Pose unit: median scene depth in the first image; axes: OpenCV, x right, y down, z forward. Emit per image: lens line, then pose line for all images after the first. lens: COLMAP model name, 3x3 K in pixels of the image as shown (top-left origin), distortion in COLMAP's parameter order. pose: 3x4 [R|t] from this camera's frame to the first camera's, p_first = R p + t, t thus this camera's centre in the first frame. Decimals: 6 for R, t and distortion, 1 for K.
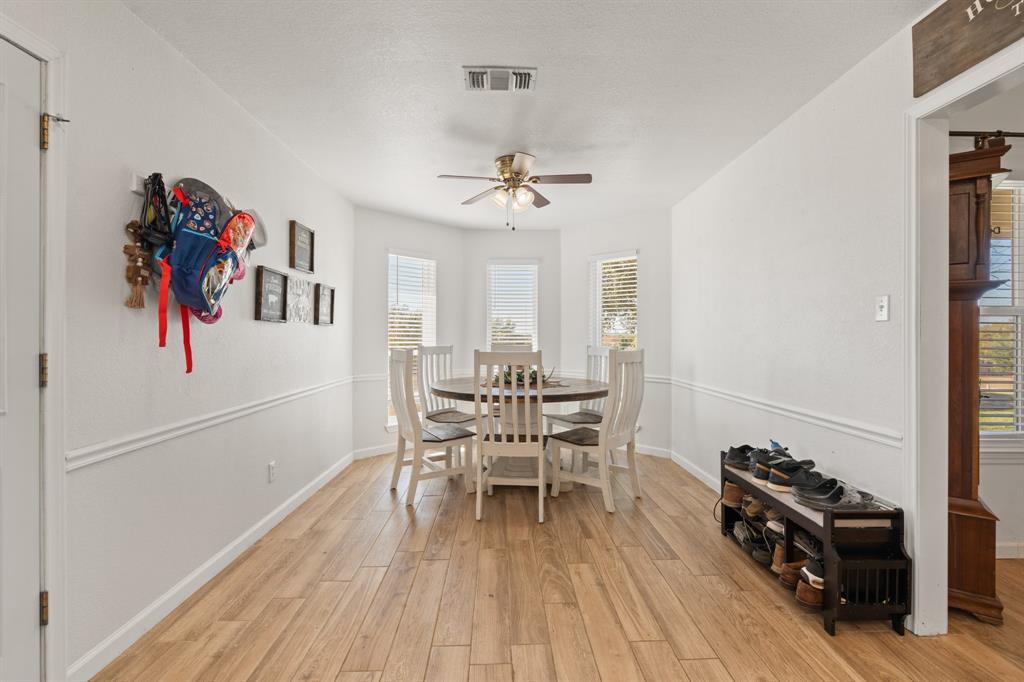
lens RADIAL K [[457.5, 0, 516.2], [0, 457.5, 337.8], [0, 0, 1]] dist [-0.003358, -0.000329]
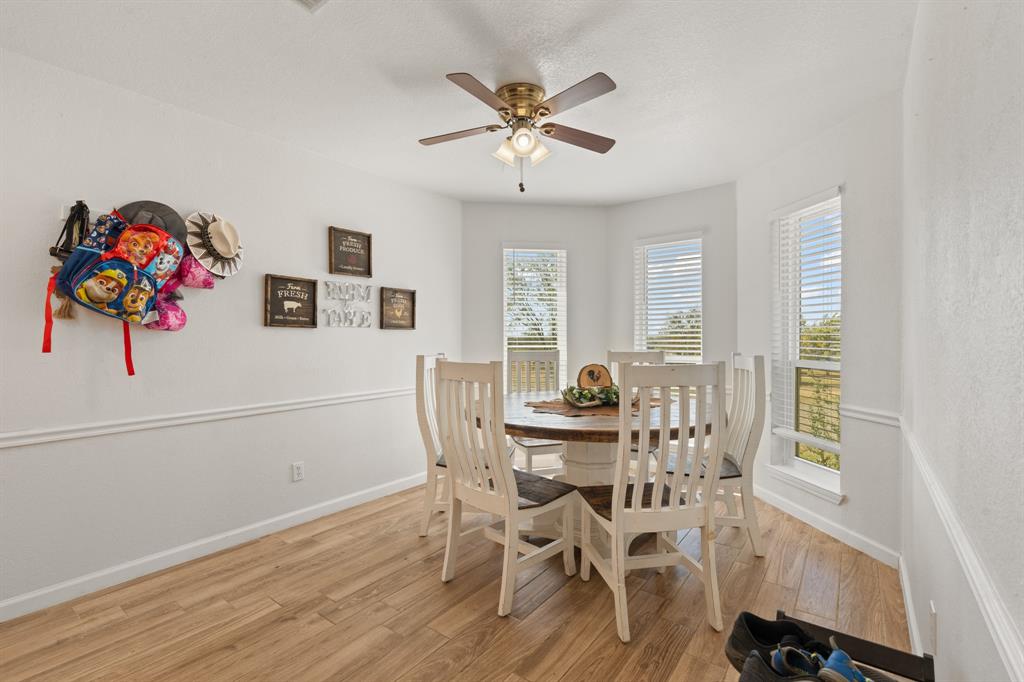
lens RADIAL K [[457.3, 0, 519.3], [0, 457.3, 344.2], [0, 0, 1]] dist [-0.006538, 0.000288]
pose [[0.782179, 0.000727, -0.623053, 0.623607], [0.005166, 0.999957, 0.007652, -0.002702], [0.623032, -0.009204, 0.782142, 0.621460]]
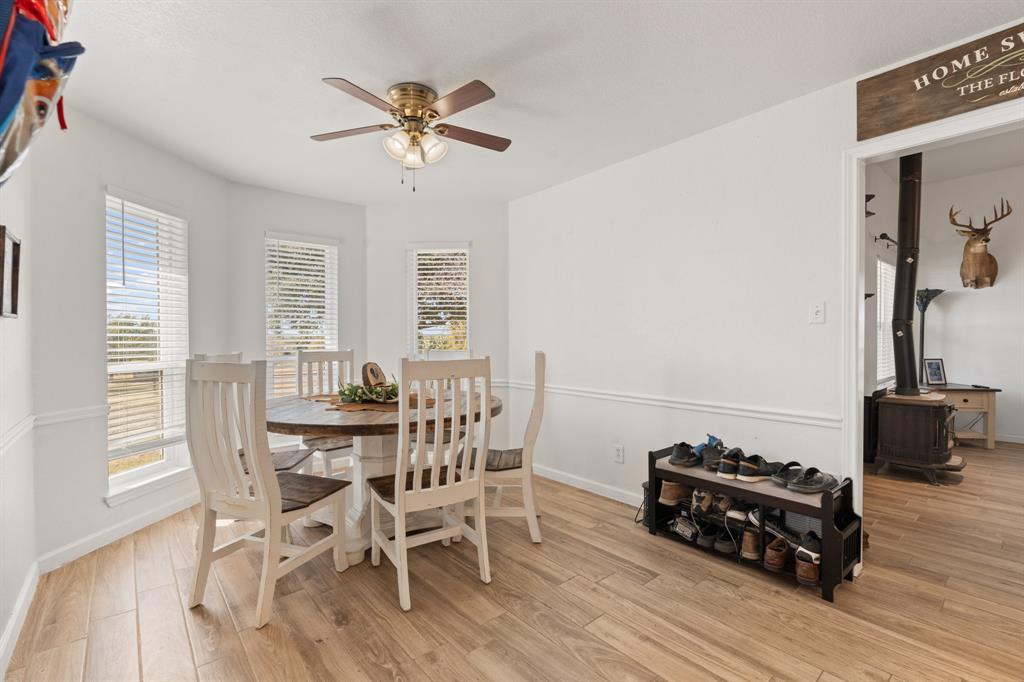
lens RADIAL K [[457.3, 0, 519.3], [0, 457.3, 344.2], [0, 0, 1]] dist [-0.006538, 0.000288]
pose [[0.780578, -0.012220, 0.624939, -0.465320], [0.006593, 0.999914, 0.011317, -0.000709], [-0.625024, -0.004714, 0.780591, 0.470136]]
